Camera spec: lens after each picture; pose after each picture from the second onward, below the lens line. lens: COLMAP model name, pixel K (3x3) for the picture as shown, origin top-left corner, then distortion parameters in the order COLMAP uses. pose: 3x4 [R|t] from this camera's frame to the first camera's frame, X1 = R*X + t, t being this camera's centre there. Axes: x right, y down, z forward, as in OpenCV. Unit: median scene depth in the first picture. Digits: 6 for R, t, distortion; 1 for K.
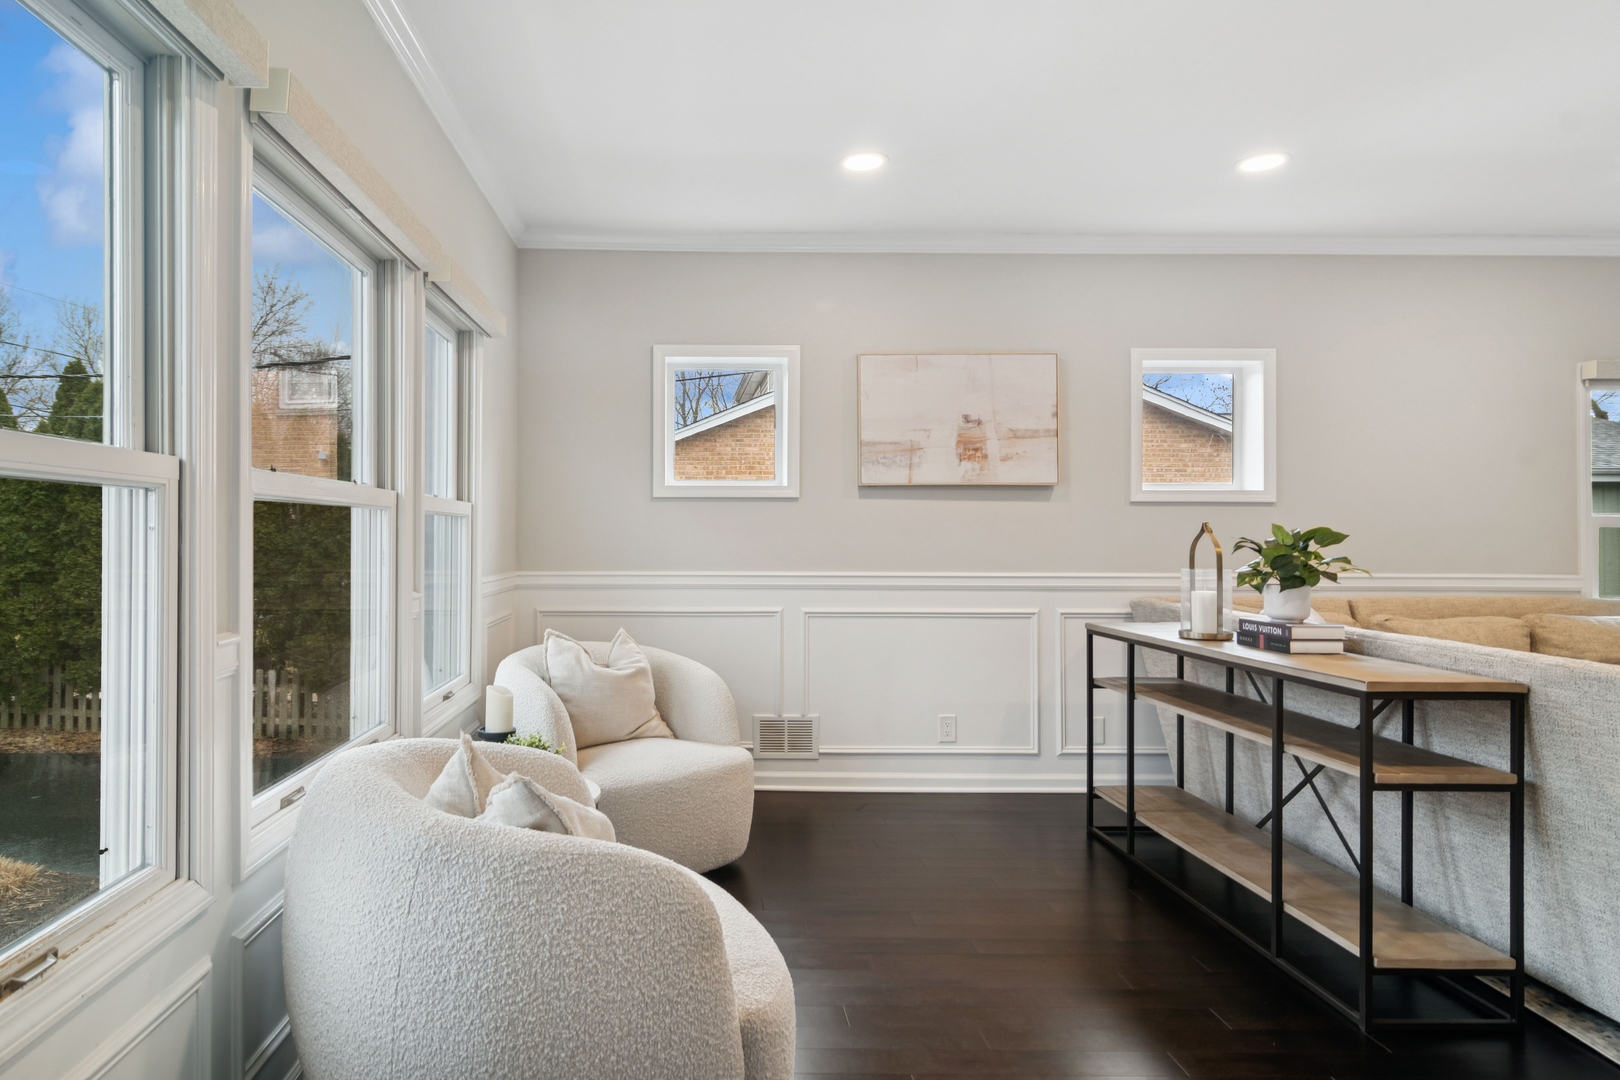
lens RADIAL K [[937.7, 0, 685.5], [0, 937.7, 530.4], [0, 0, 1]] dist [0.003600, 0.000796]
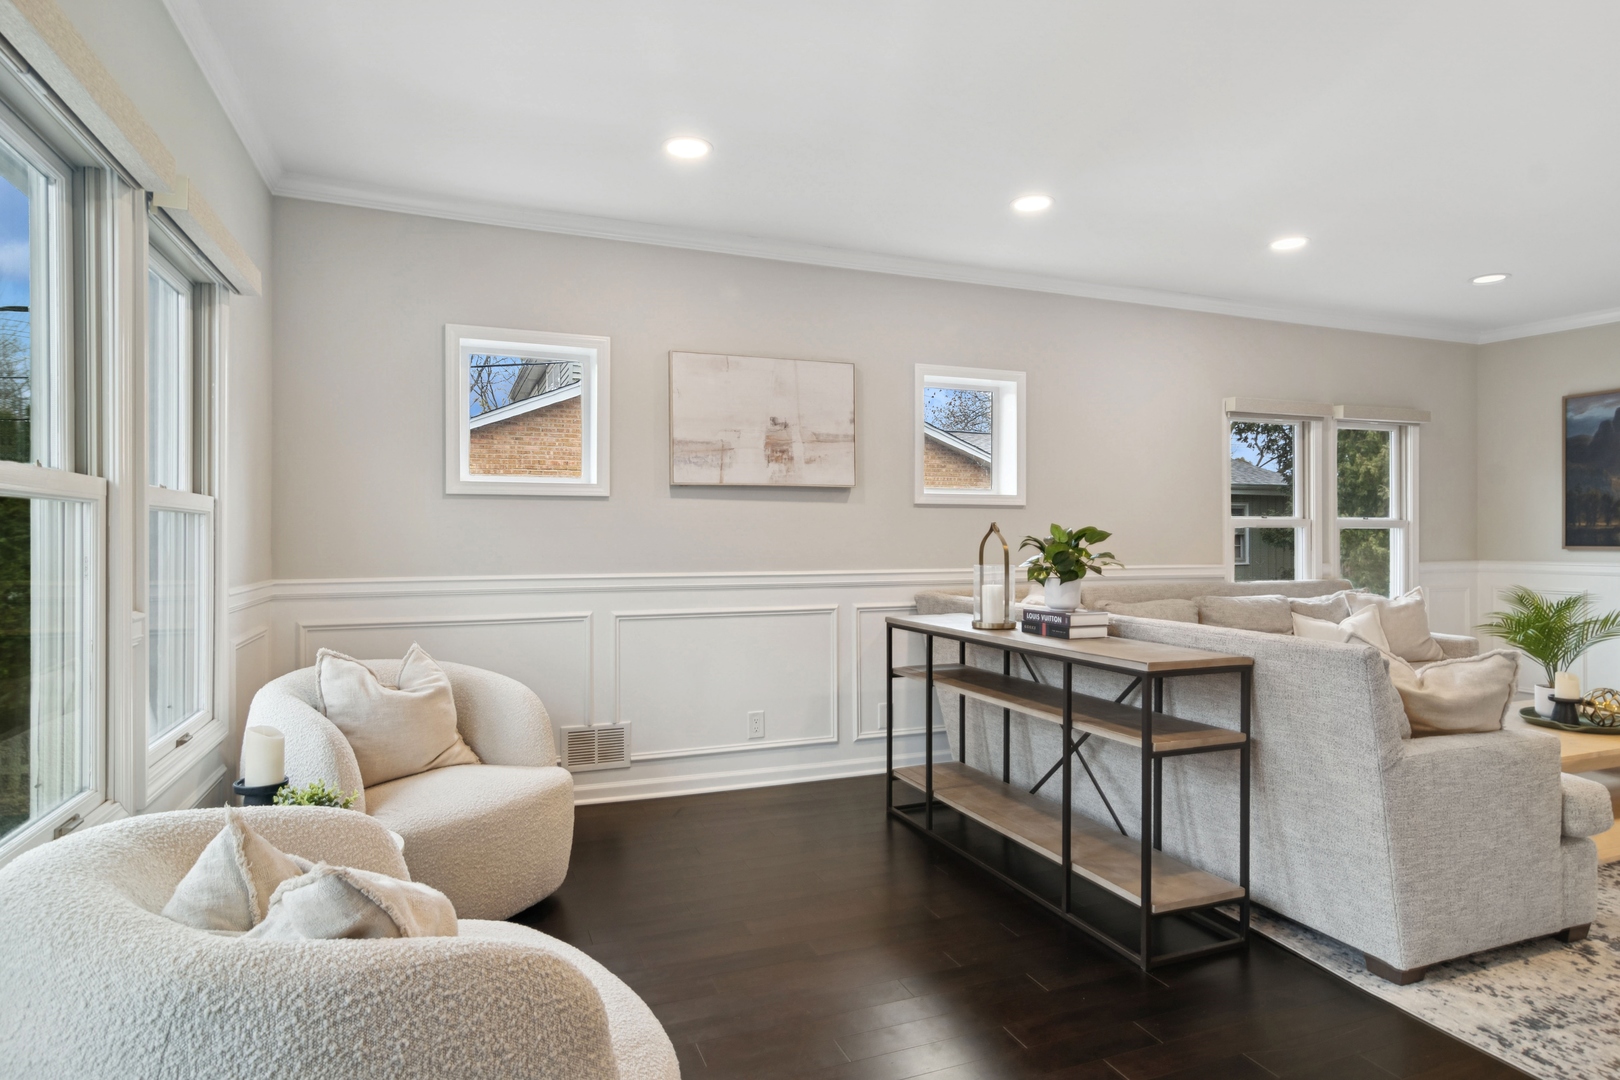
lens RADIAL K [[896.8, 0, 797.8], [0, 896.8, 536.6], [0, 0, 1]] dist [0.000287, 0.002140]
pose [[0.931882, -0.003548, 0.362745, -0.043051], [0.001242, 0.999978, 0.006590, 0.000635], [-0.362760, -0.005691, 0.931865, 0.105546]]
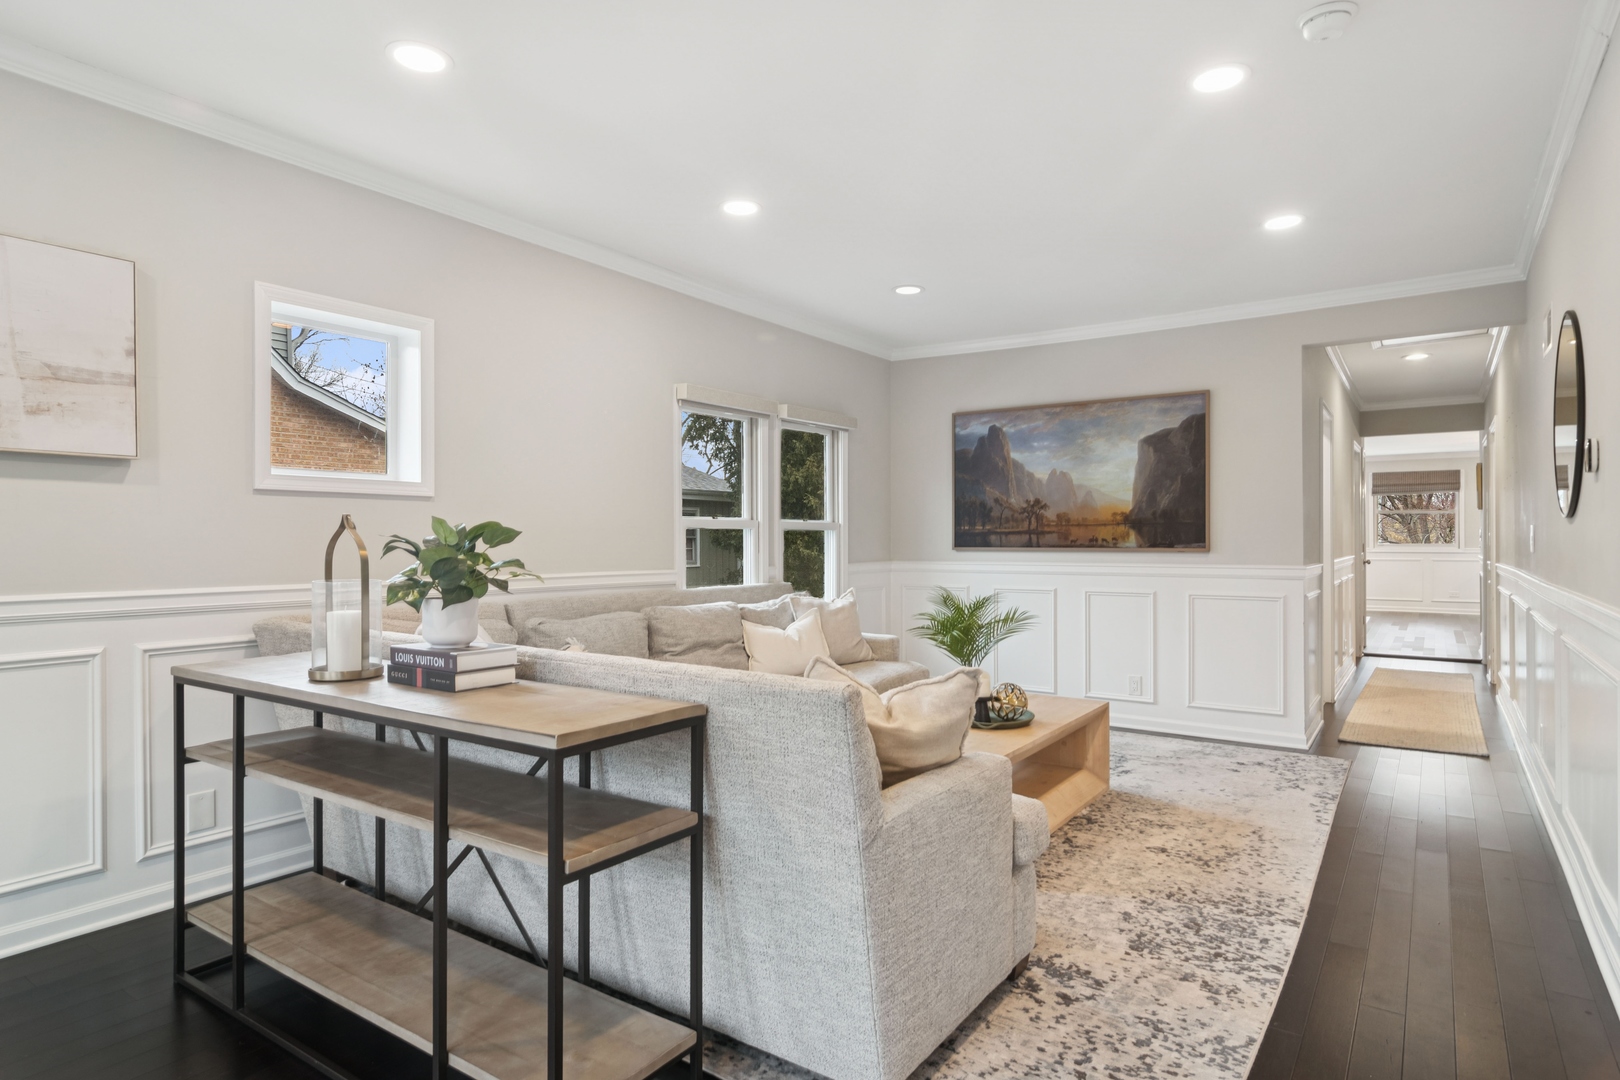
lens RADIAL K [[906.8, 0, 810.0], [0, 906.8, 540.0], [0, 0, 1]] dist [-0.001363, 0.000059]
pose [[0.574885, -0.003630, 0.818226, 0.198000], [-0.001685, 0.999983, 0.005620, 0.006485], [-0.818233, -0.004610, 0.574869, 0.324192]]
